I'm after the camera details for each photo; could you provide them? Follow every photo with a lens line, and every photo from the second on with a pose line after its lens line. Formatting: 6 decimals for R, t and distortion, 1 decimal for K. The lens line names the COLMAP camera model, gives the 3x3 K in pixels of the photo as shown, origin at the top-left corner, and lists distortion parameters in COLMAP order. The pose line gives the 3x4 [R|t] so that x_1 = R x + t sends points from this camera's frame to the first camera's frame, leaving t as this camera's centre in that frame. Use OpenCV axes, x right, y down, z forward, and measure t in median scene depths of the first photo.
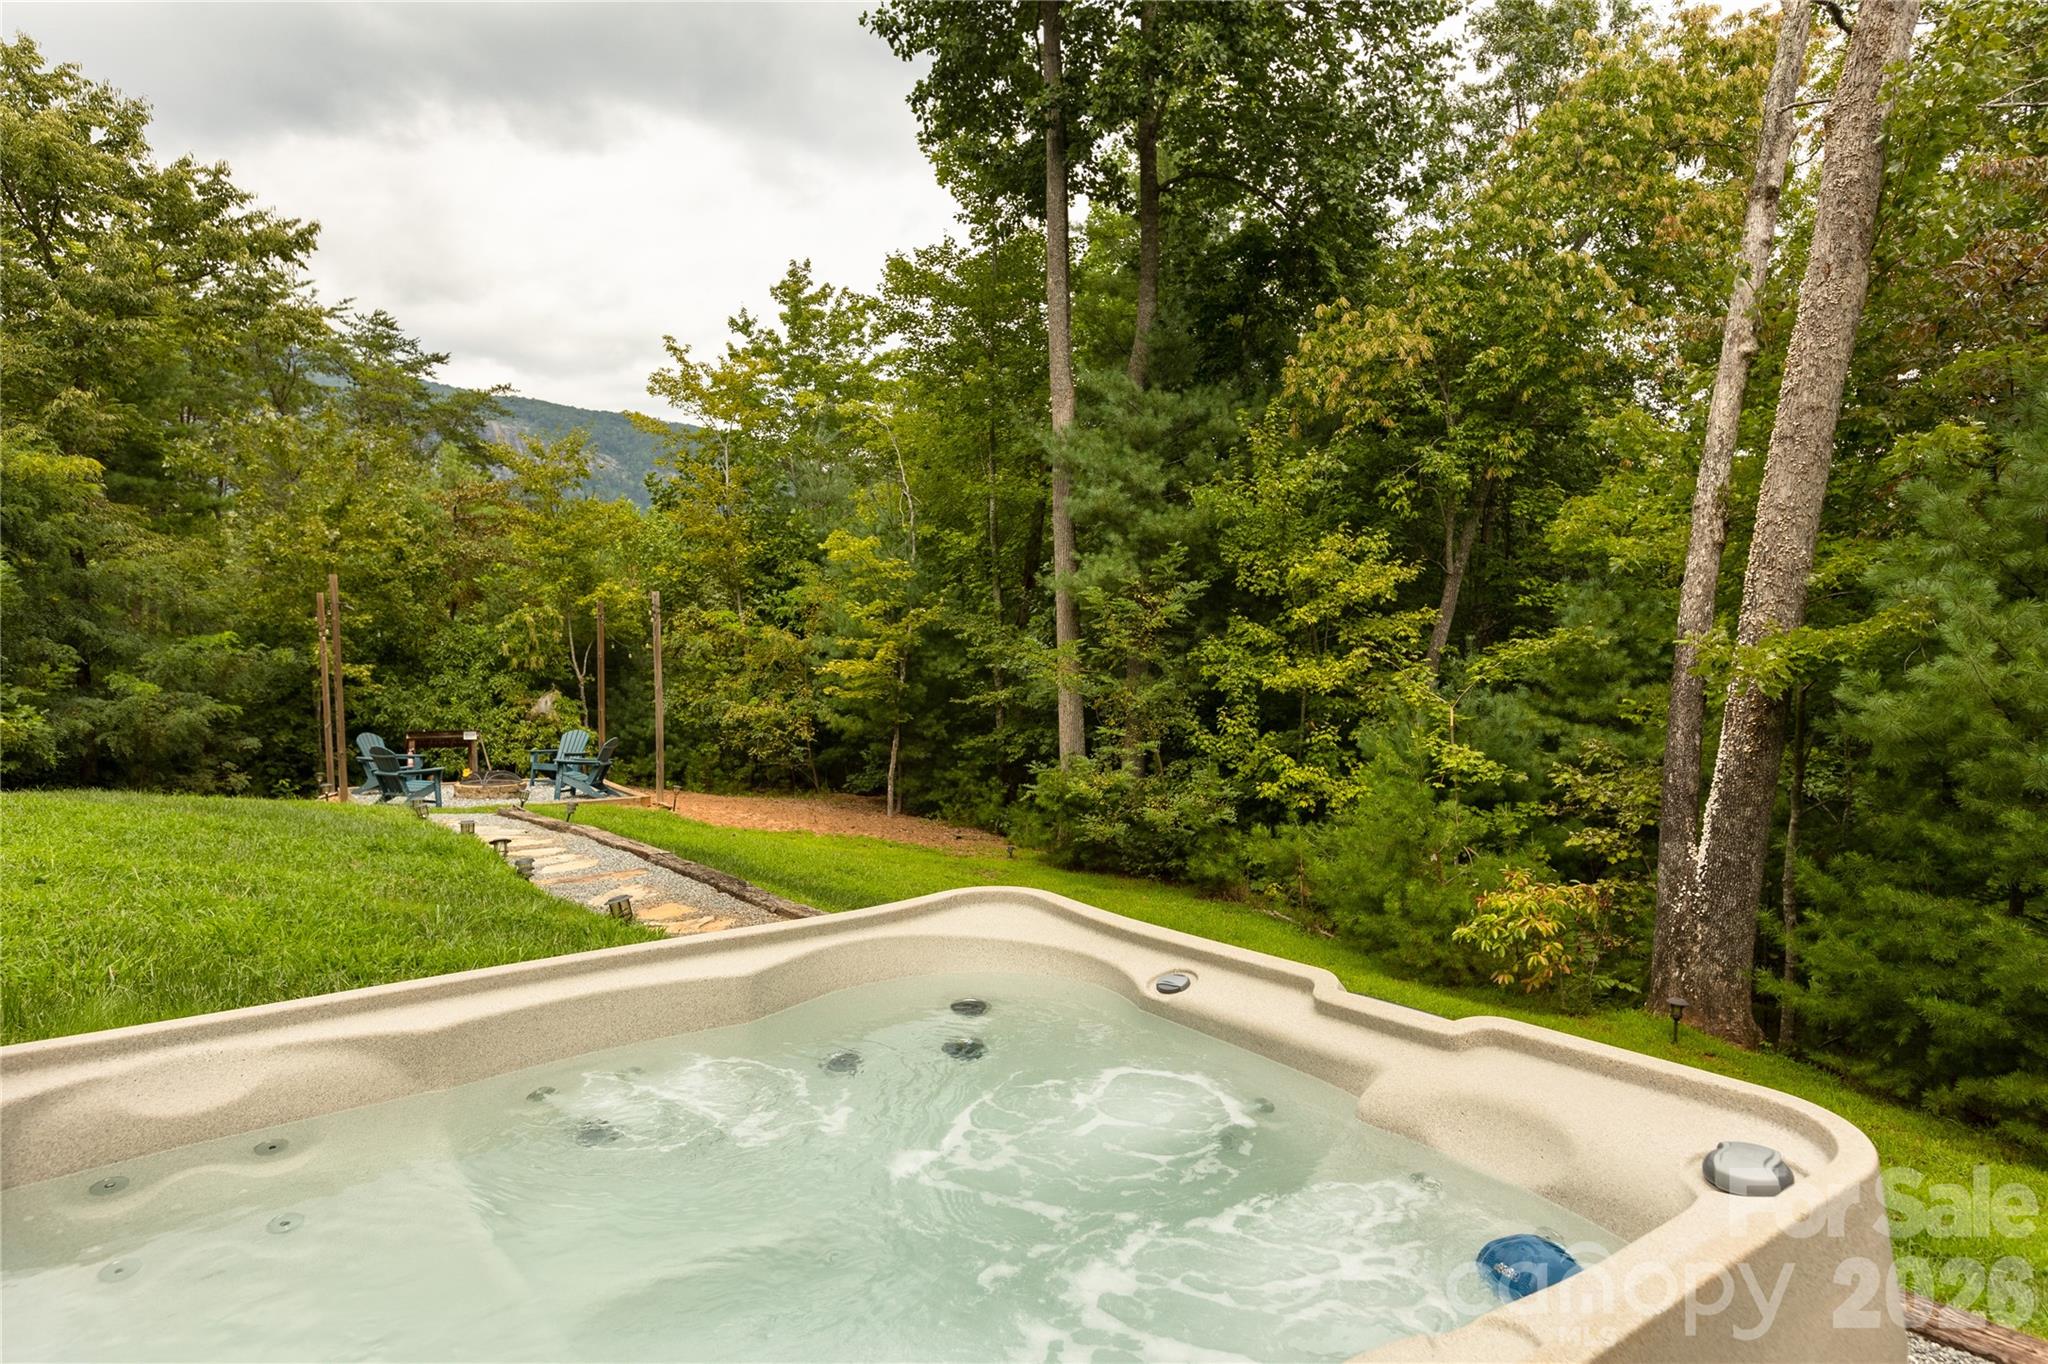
lens RADIAL K [[1231.4, 0, 1025.1], [0, 1231.4, 683.9], [0, 0, 1]] dist [0.016298, -0.003411]
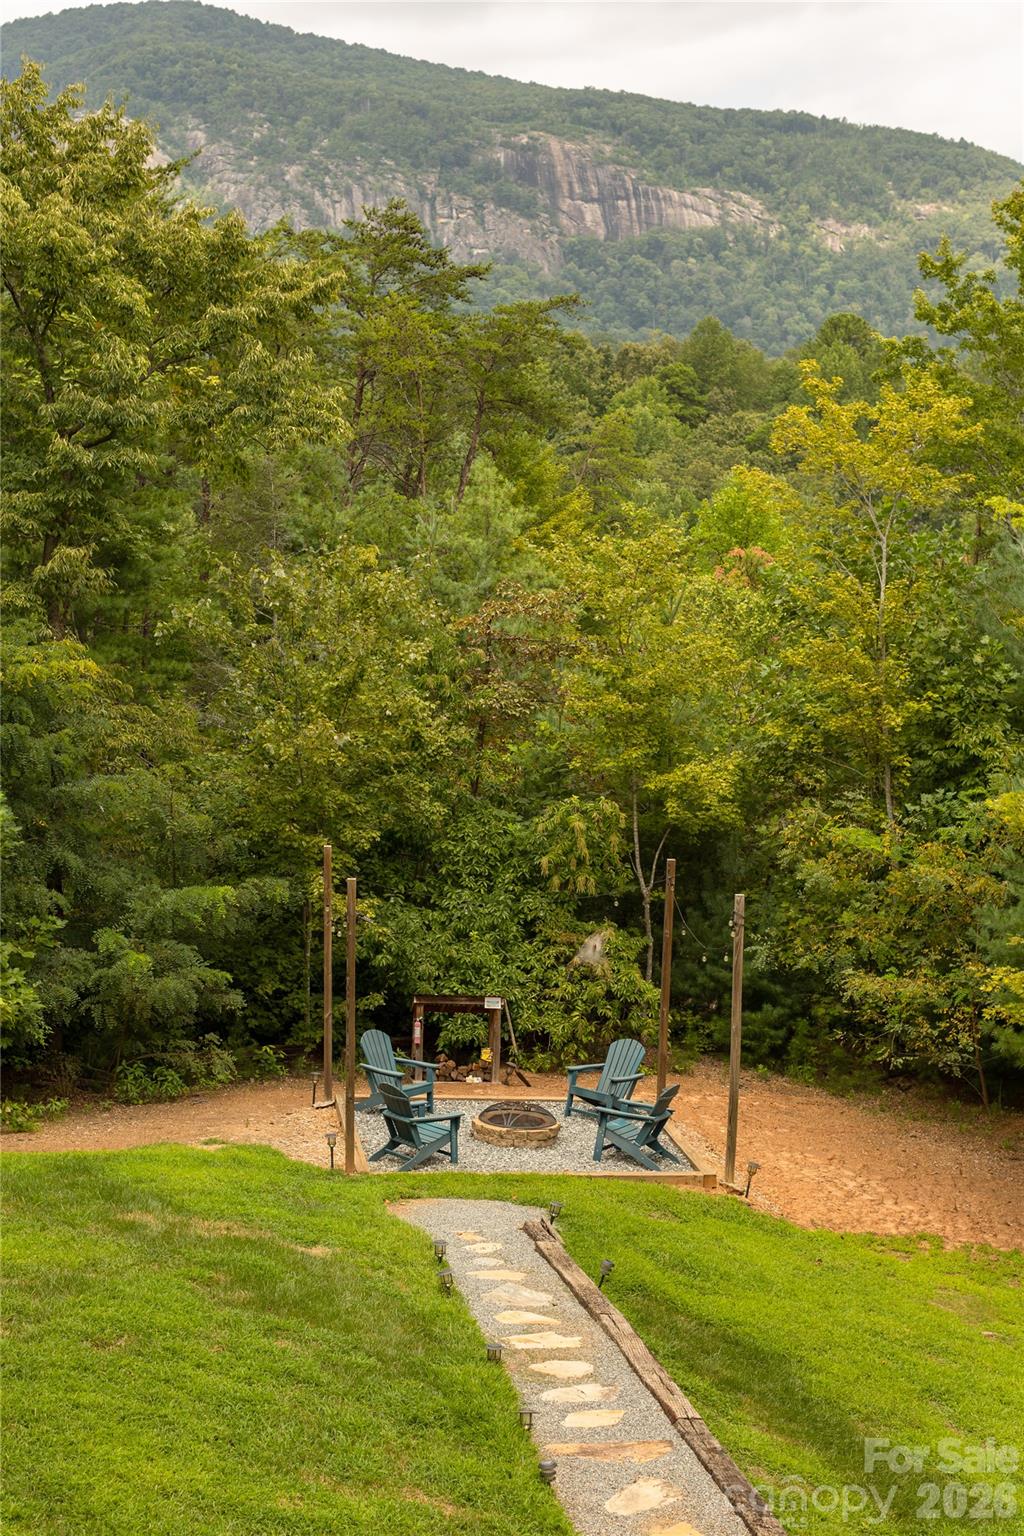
lens RADIAL K [[2446.2, 0, 506.9], [0, 2446.2, 765.9], [0, 0, 1]] dist [0.097285, 0.000000]
pose [[0.914280, 0.077592, -0.397582, 0.103512], [-0.053367, 0.996001, 0.071656, -0.182425], [0.401552, -0.044296, 0.914764, -0.267592]]
